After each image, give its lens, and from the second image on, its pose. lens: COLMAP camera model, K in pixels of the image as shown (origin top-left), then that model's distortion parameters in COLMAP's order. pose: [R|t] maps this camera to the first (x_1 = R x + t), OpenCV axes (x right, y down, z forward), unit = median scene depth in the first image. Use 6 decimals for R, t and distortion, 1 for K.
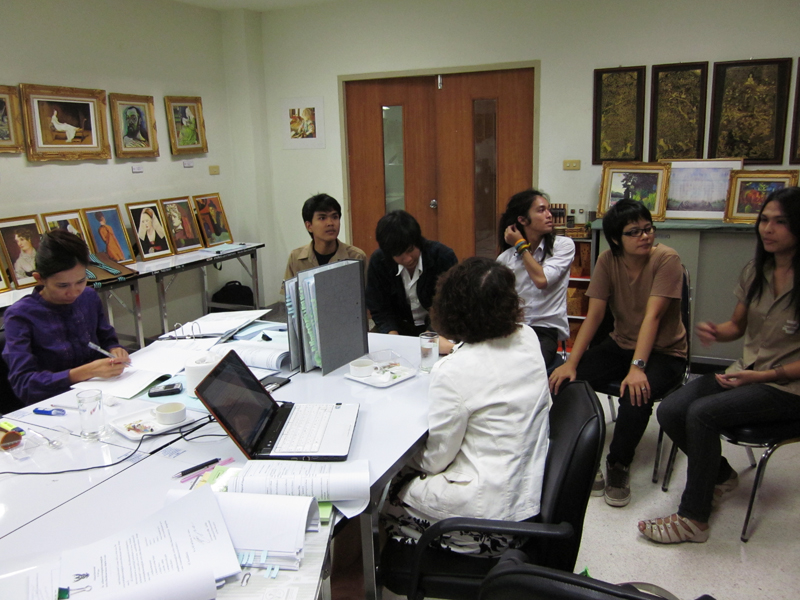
lens RADIAL K [[676.6, 0, 409.3], [0, 676.6, 299.3], [0, 0, 1]] dist [-0.002544, 0.000546]
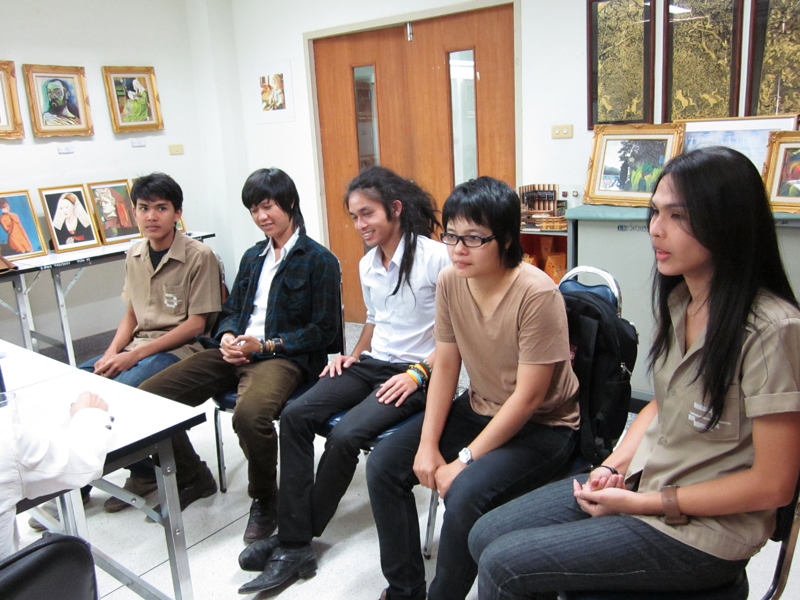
lens RADIAL K [[674.8, 0, 400.0], [0, 674.8, 300.0], [0, 0, 1]] dist [-0.019698, 0.008486]
pose [[0.972343, 0.031649, -0.231402, 0.249312], [-0.025418, 0.999231, 0.029858, -0.032206], [0.232169, -0.023151, 0.972400, 0.241082]]
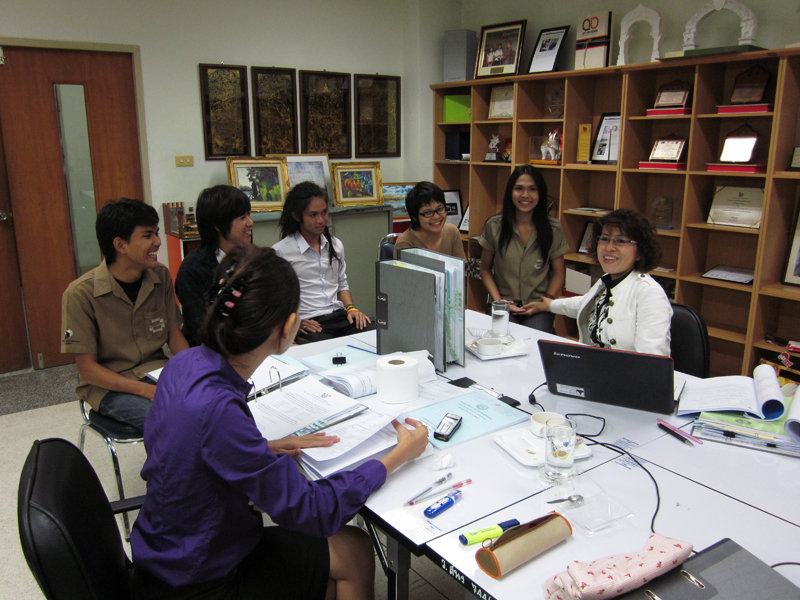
lens RADIAL K [[674.8, 0, 400.0], [0, 674.8, 300.0], [0, 0, 1]] dist [-0.019698, 0.008486]
pose [[0.485491, -0.186620, 0.854091, -0.472911], [0.183490, 0.976942, 0.109162, -0.055569], [-0.854769, 0.103720, 0.508539, 0.281688]]
